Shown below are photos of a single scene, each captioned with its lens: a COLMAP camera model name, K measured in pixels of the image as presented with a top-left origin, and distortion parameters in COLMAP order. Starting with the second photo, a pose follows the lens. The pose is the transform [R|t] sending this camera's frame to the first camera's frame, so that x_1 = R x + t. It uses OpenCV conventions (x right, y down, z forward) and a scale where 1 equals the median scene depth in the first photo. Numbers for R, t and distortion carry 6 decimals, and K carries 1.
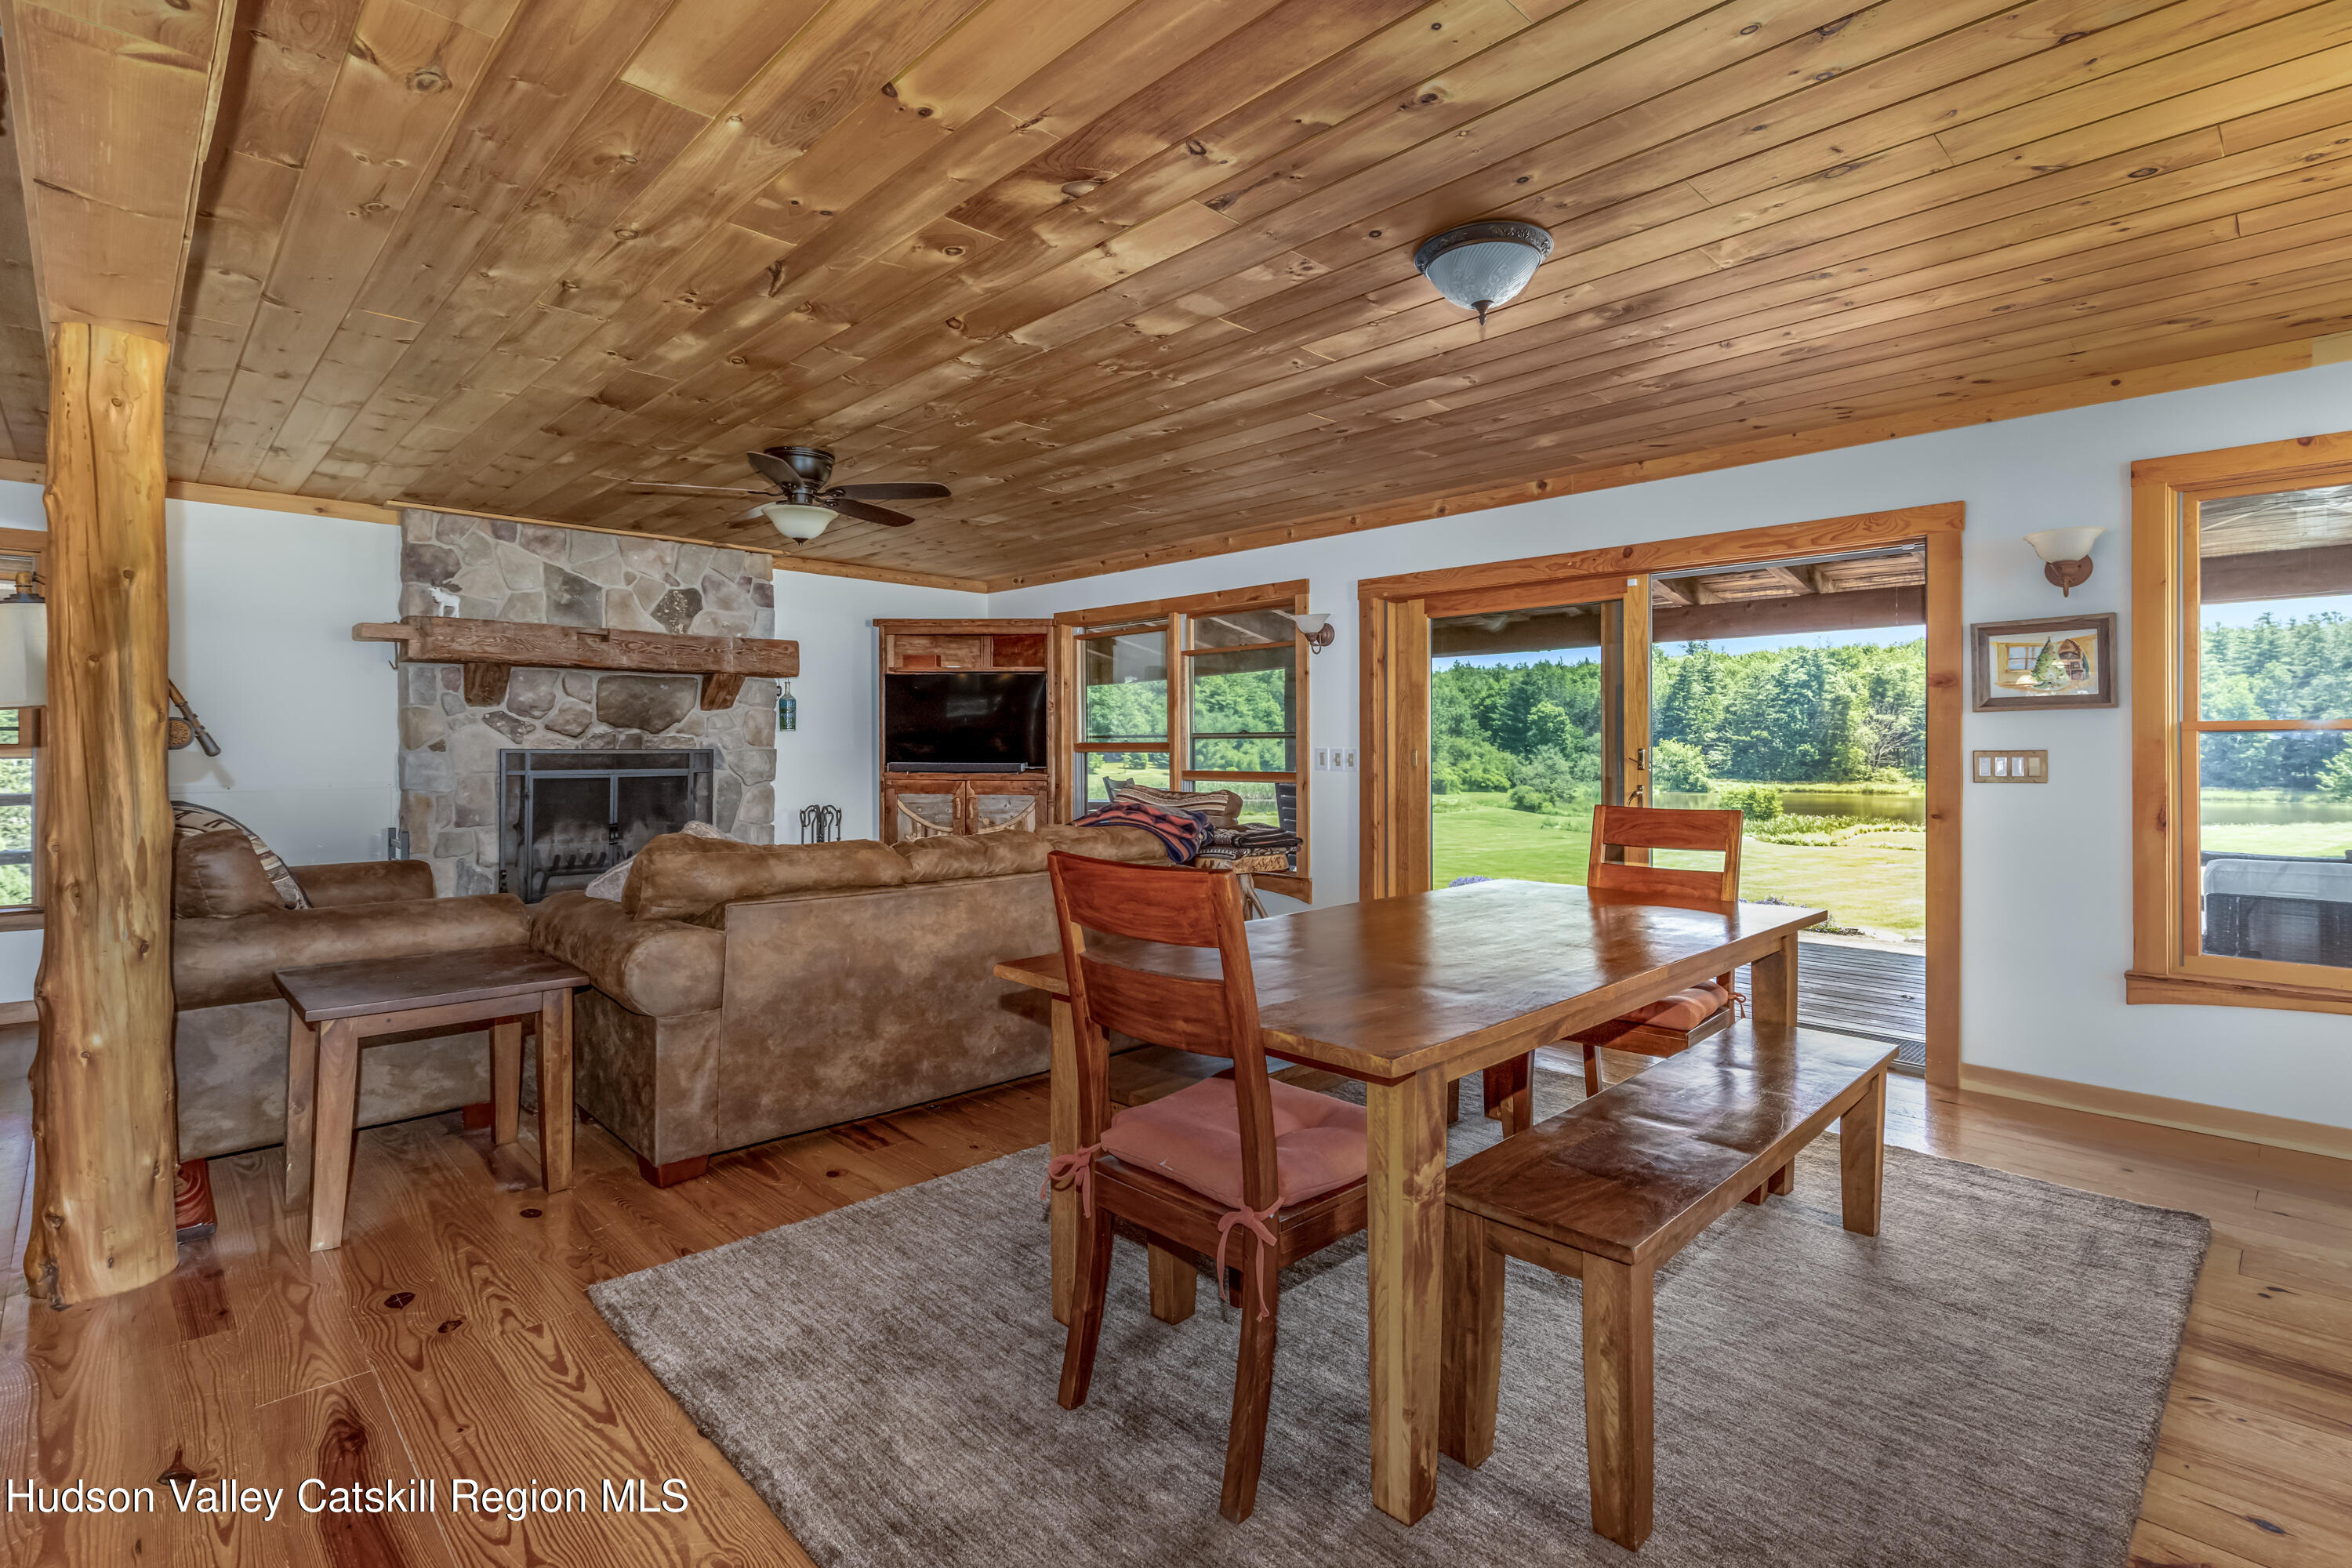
lens RADIAL K [[1141.9, 0, 1217.5], [0, 1141.9, 763.6], [0, 0, 1]] dist [0.029314, 0.001886]
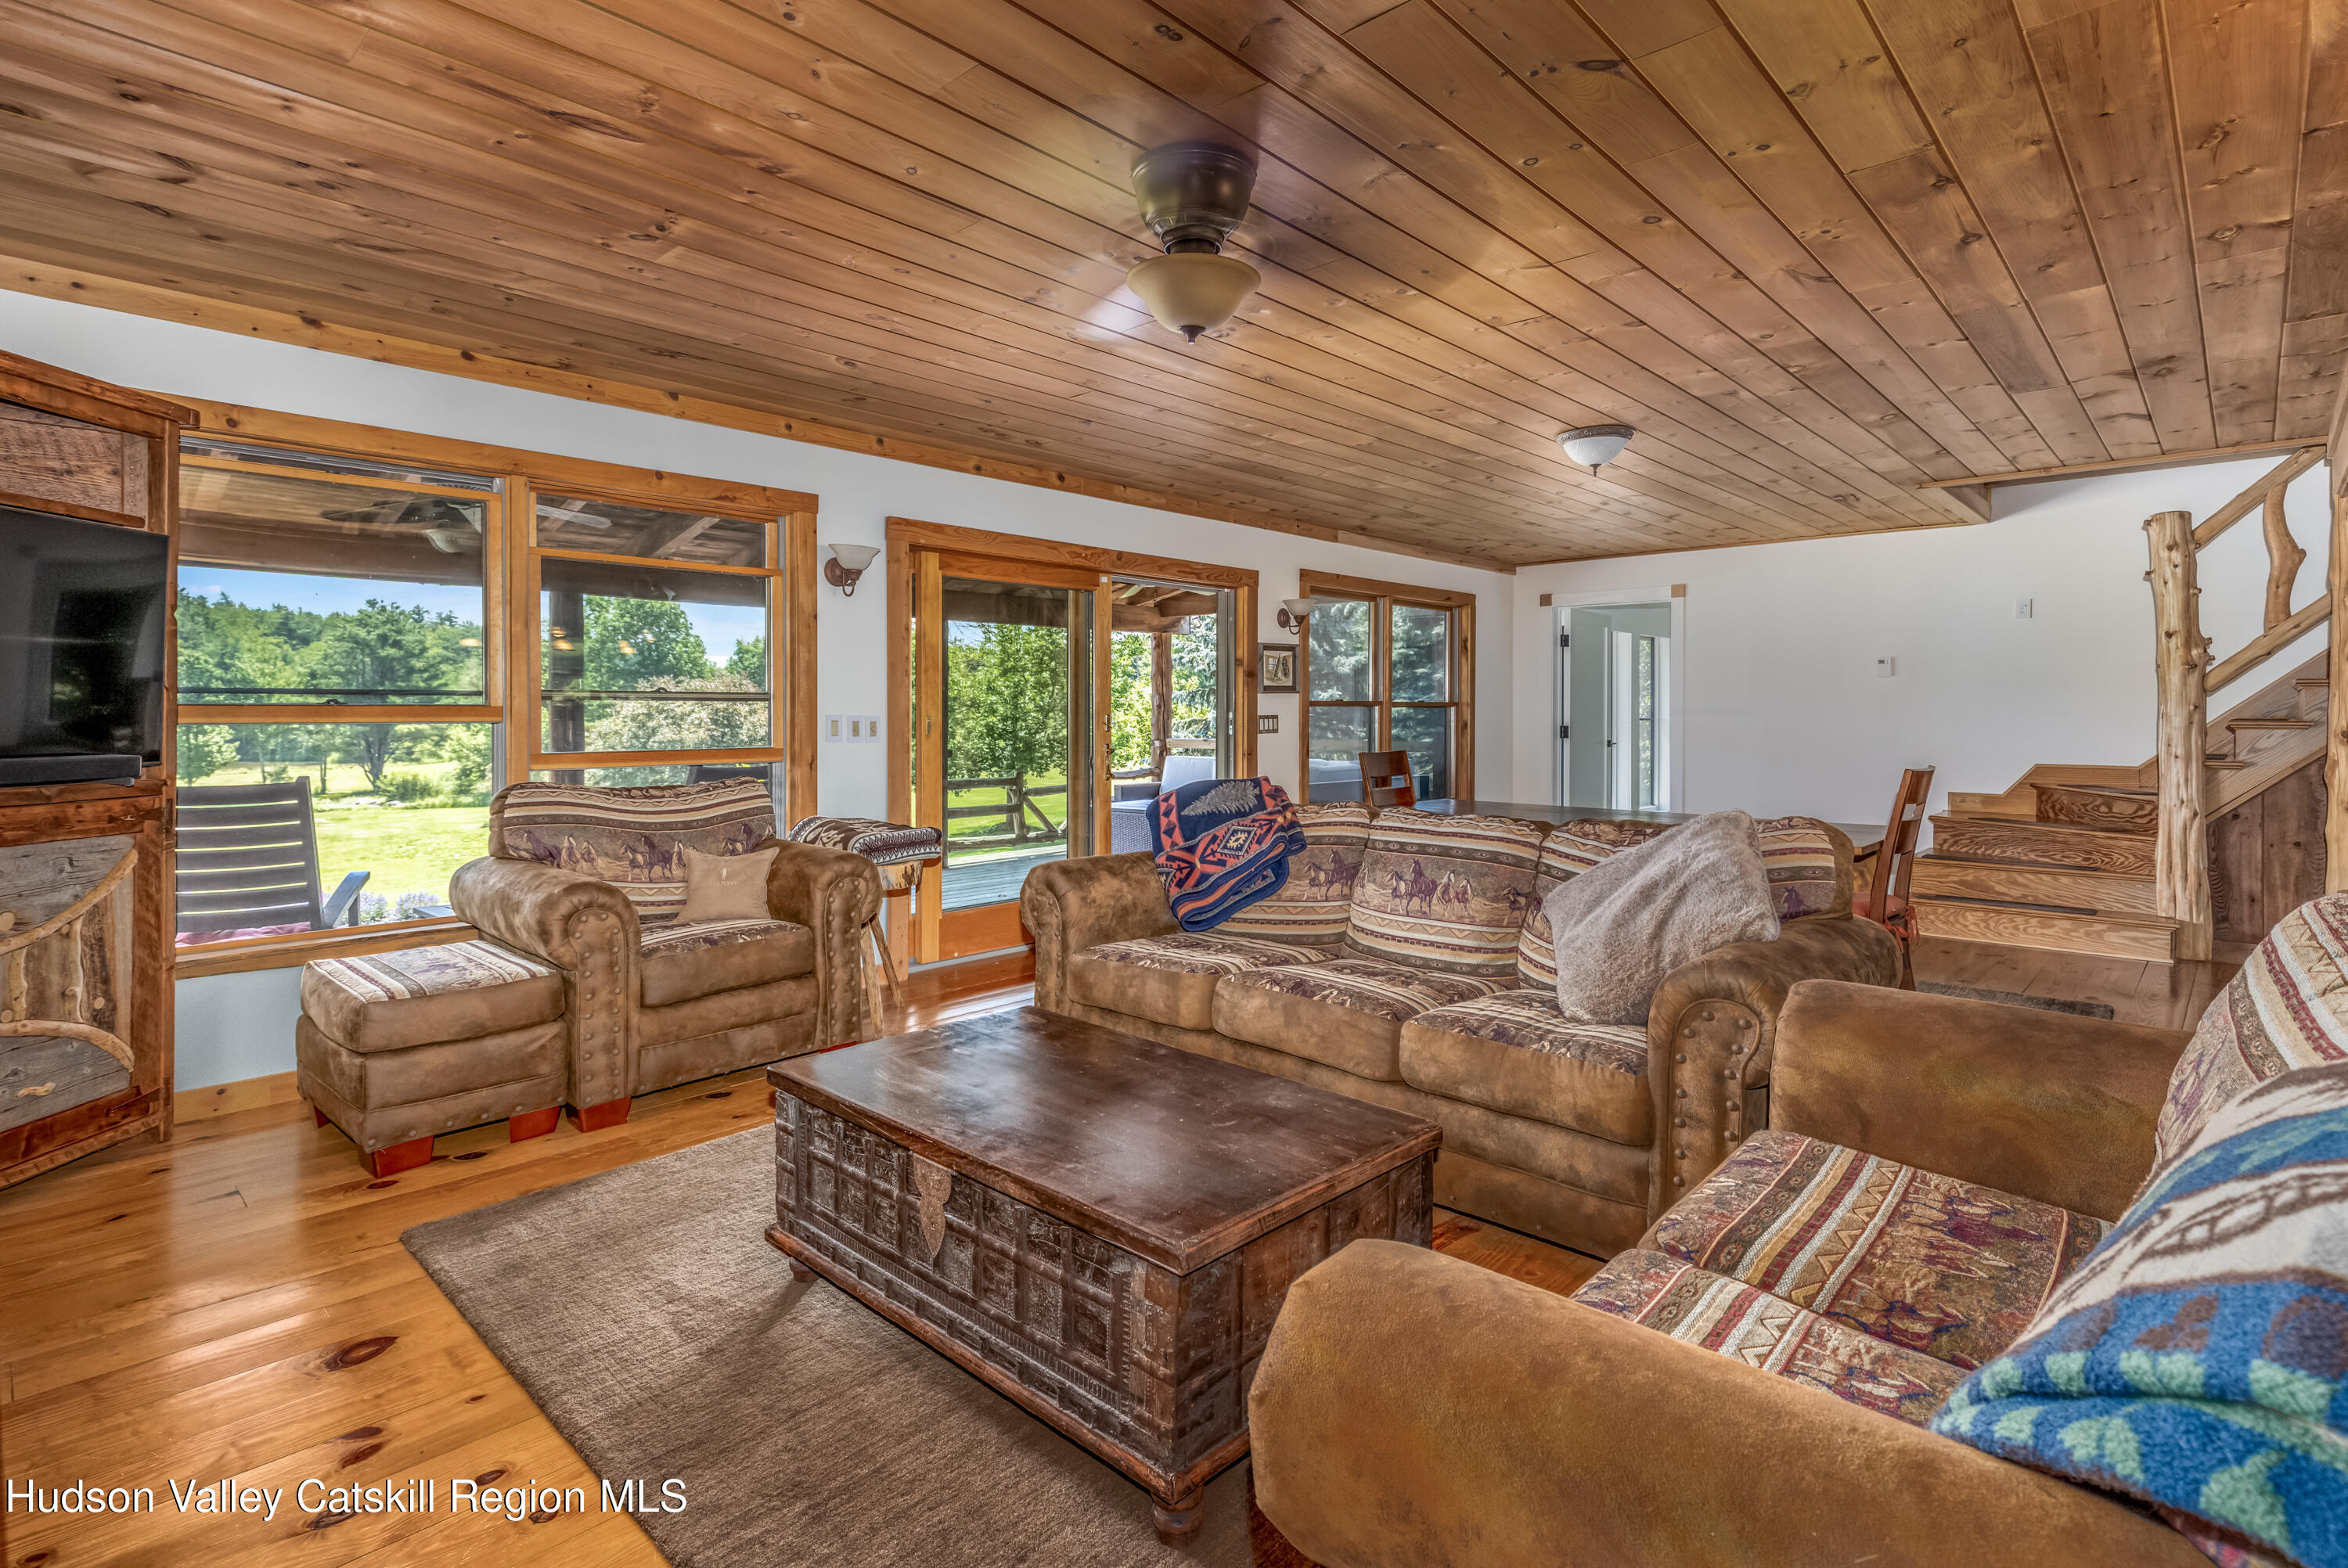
lens RADIAL K [[1139.8, 0, 1127.7], [0, 1139.8, 707.0], [0, 0, 1]] dist [0.029314, 0.001886]
pose [[-0.000946, 0.004854, 0.999988, -1.062750], [0.012577, 0.999909, -0.004842, -0.018088], [-0.999920, 0.012573, -0.001007, 1.205041]]
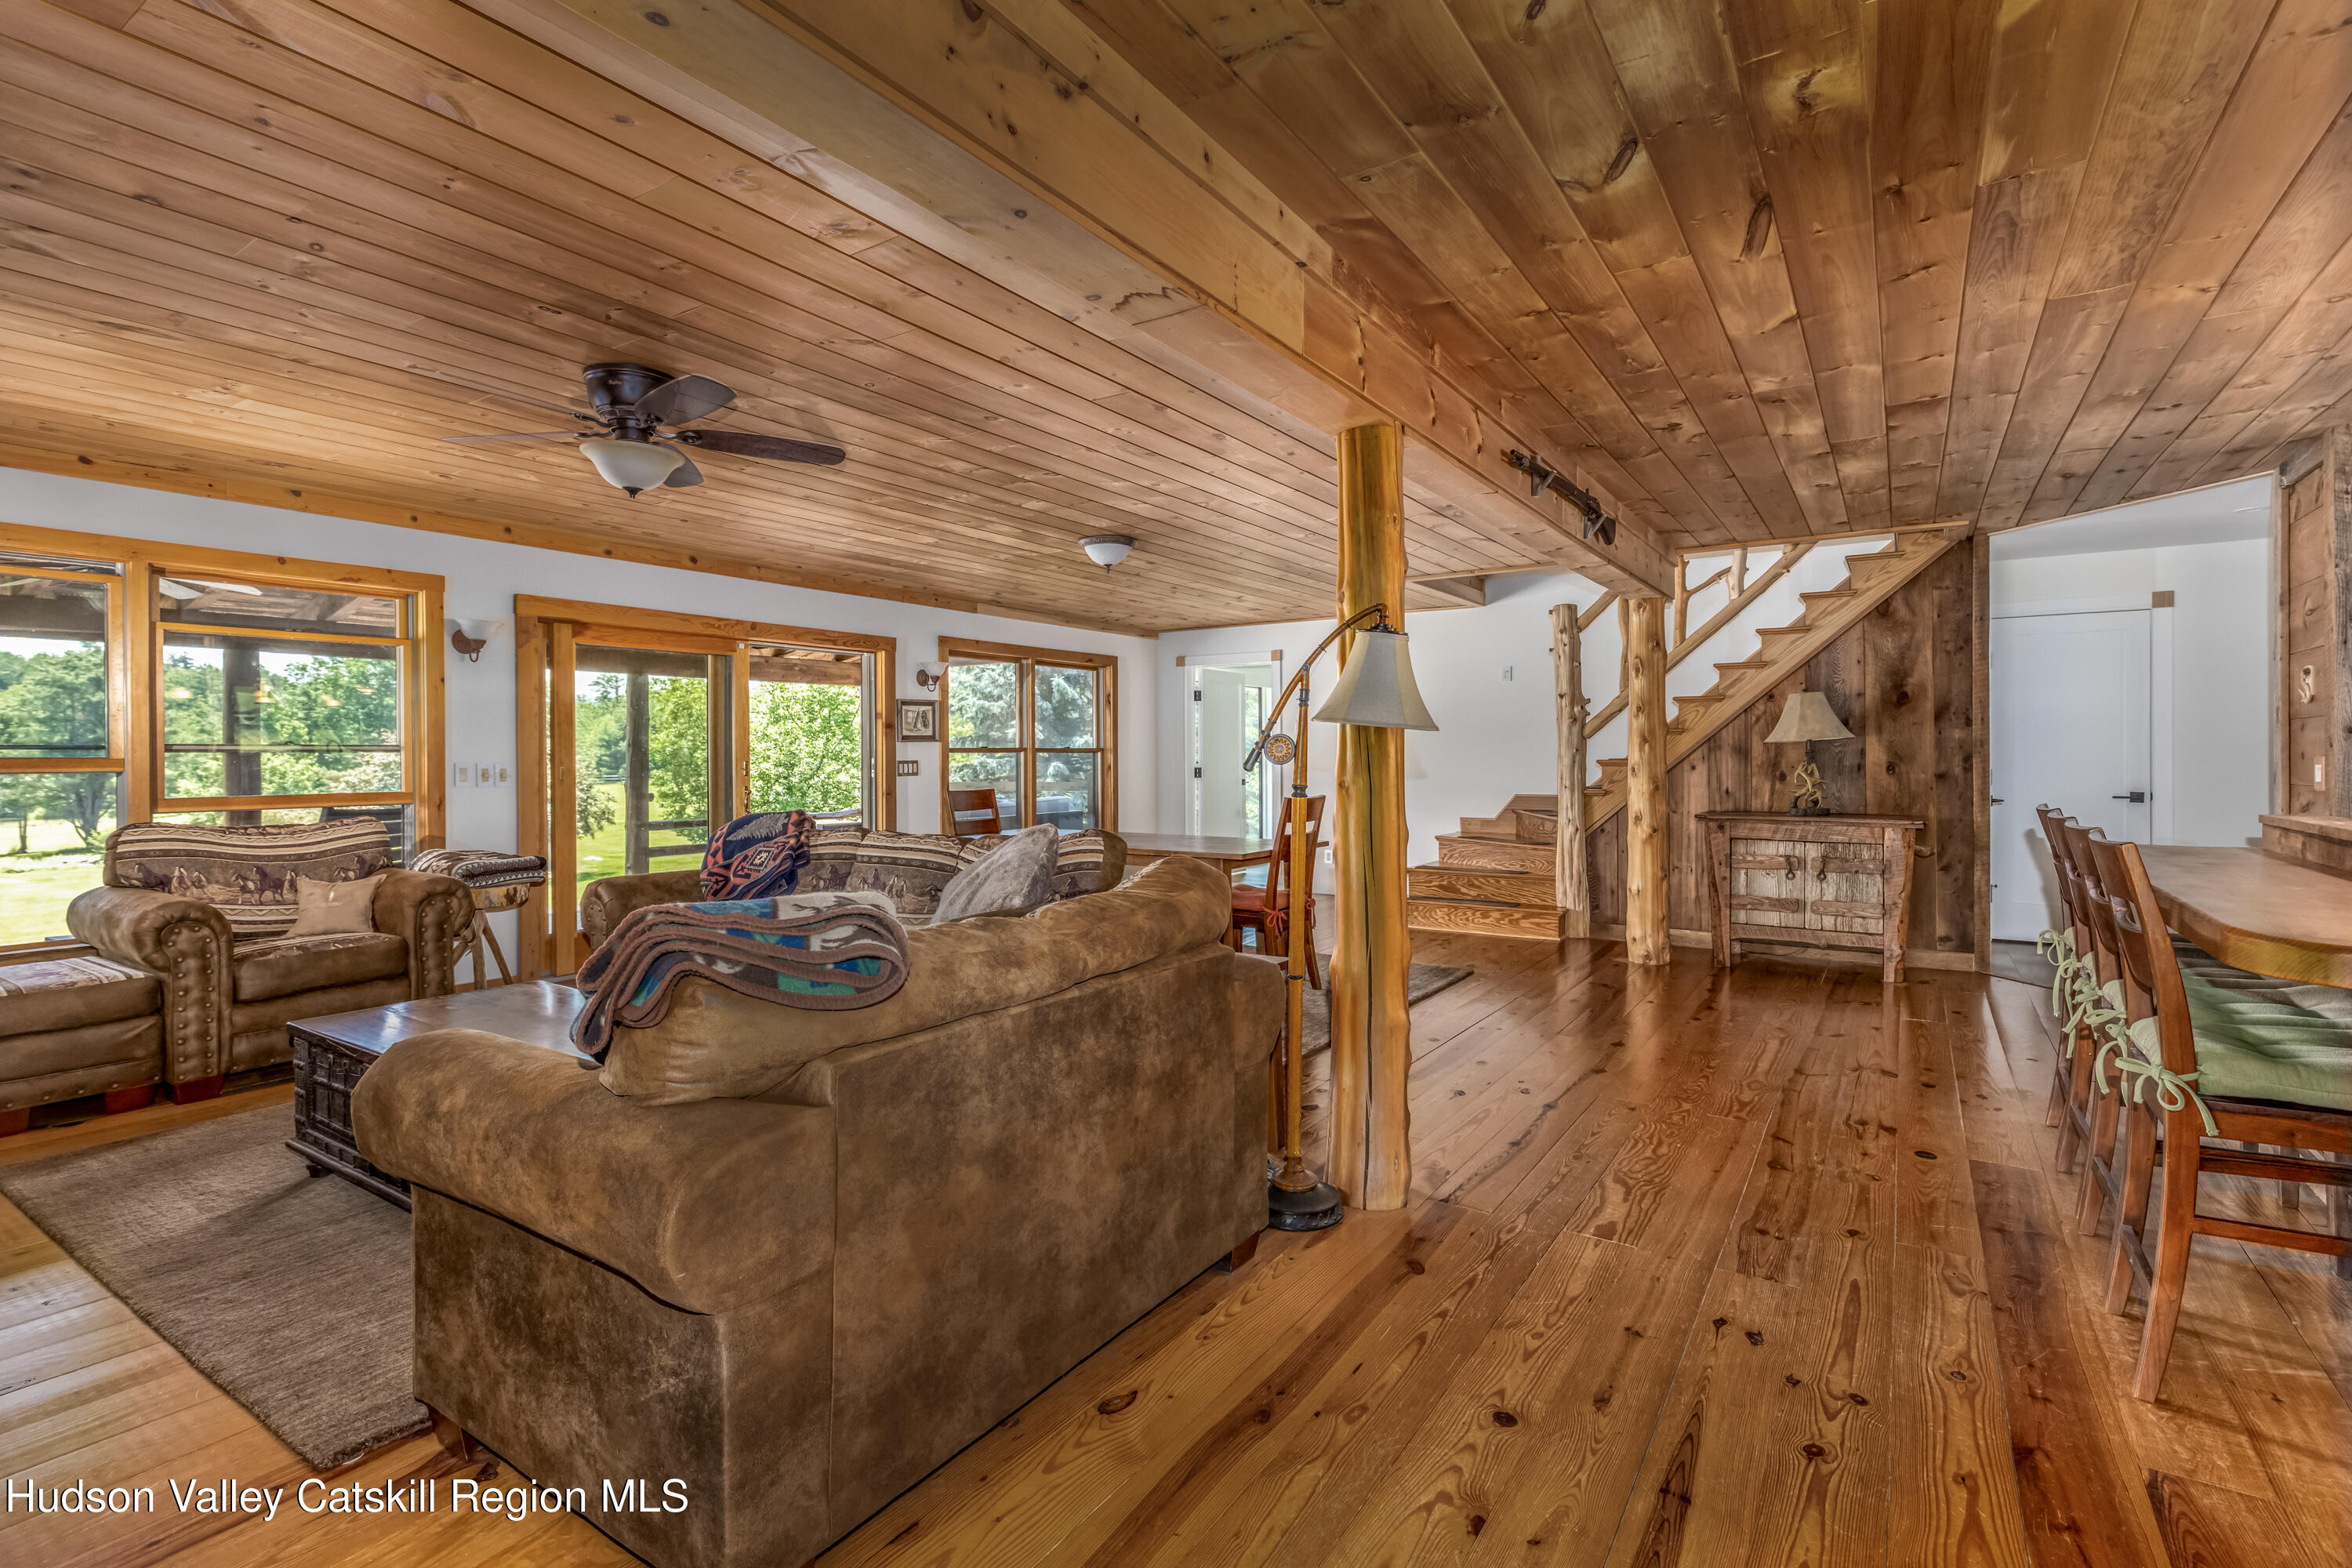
lens RADIAL K [[1141.9, 0, 1116.0], [0, 1141.9, 742.0], [0, 0, 1]] dist [0.029314, 0.001886]
pose [[-0.140716, 0.013522, 0.989958, -1.385310], [0.018757, 0.999764, -0.010990, -0.014988], [-0.989872, 0.017022, -0.140936, 0.909302]]
